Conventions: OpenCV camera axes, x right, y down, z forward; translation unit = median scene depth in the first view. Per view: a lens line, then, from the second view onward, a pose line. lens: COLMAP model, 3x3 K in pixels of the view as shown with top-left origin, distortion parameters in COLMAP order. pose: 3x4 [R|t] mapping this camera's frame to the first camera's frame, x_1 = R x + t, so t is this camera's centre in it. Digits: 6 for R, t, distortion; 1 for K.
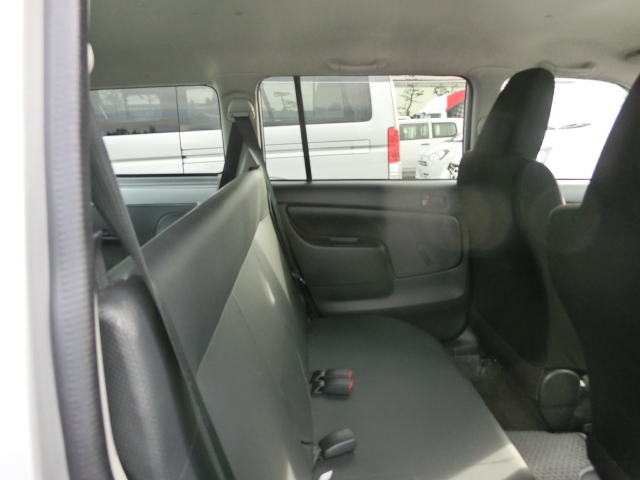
lens RADIAL K [[446.4, 0, 320.0], [0, 446.4, 240.0], [0, 0, 1]] dist [-0.055937, 0.036382]
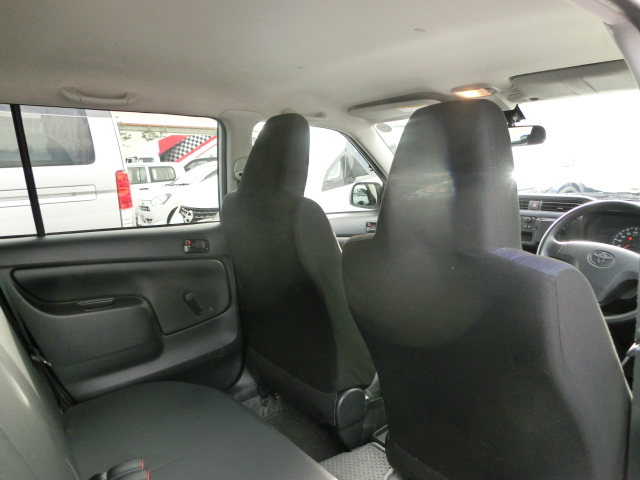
lens RADIAL K [[446.4, 0, 320.0], [0, 446.4, 240.0], [0, 0, 1]] dist [-0.055937, 0.036382]
pose [[0.811211, -0.085838, 0.578419, -0.071440], [0.141354, 0.988617, -0.051532, -0.013432], [-0.567412, 0.123566, 0.814110, 0.076958]]
